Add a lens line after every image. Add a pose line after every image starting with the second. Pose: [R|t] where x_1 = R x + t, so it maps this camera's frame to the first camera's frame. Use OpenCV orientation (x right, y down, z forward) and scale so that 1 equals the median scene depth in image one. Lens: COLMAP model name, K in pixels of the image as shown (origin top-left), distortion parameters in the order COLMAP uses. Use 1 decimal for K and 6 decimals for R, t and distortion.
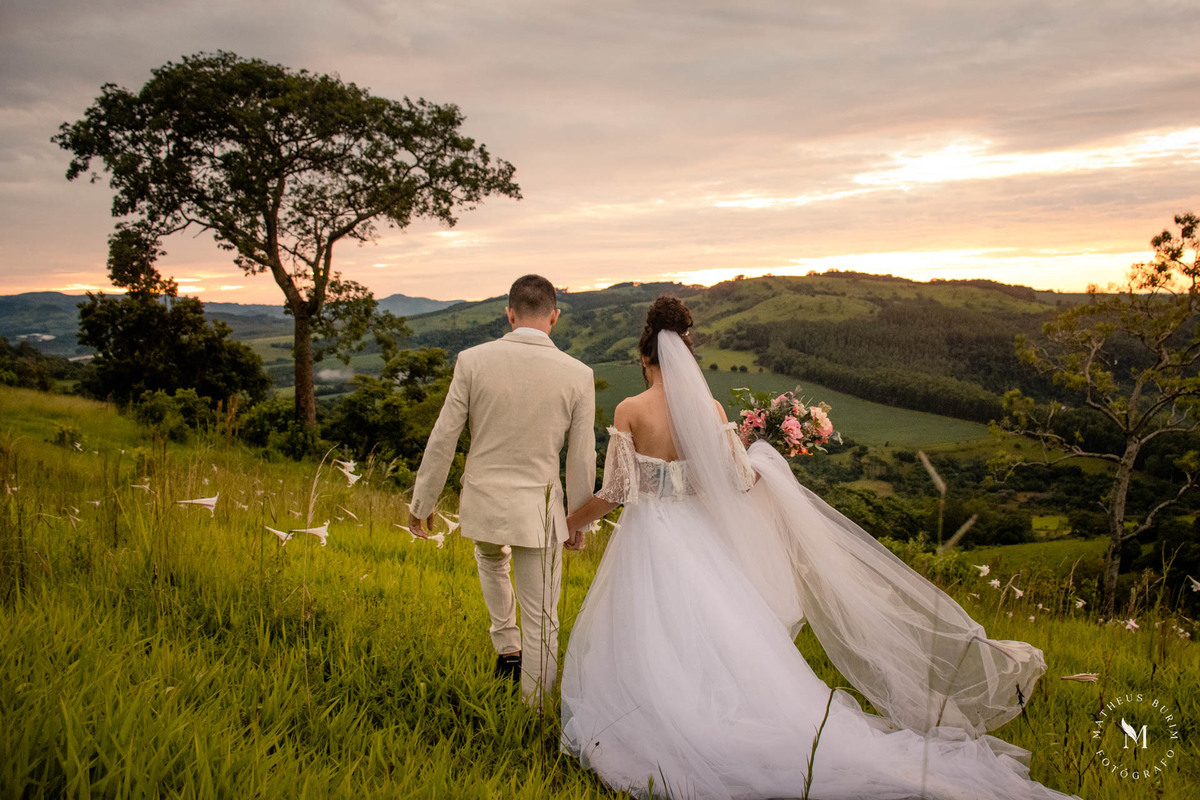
lens RADIAL K [[1094.1, 0, 605.2], [0, 1094.1, 390.0], [0, 0, 1]] dist [-0.086183, 0.000000]
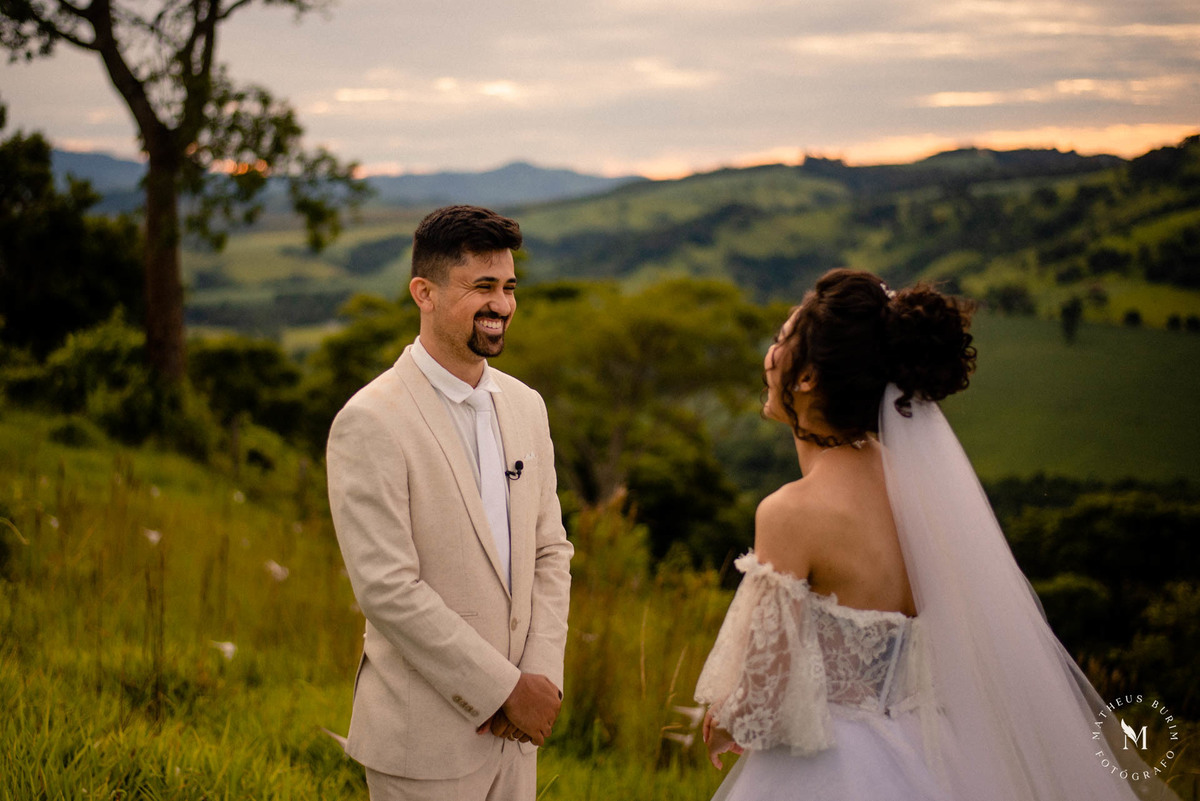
lens RADIAL K [[2020.7, 0, 574.7], [0, 2020.7, 377.7], [0, 0, 1]] dist [-0.028401, 0.000000]
pose [[0.979410, 0.038807, -0.198117, 0.087392], [-0.037340, 0.999241, 0.011136, 0.014644], [0.198398, -0.003509, 0.980115, 0.136589]]
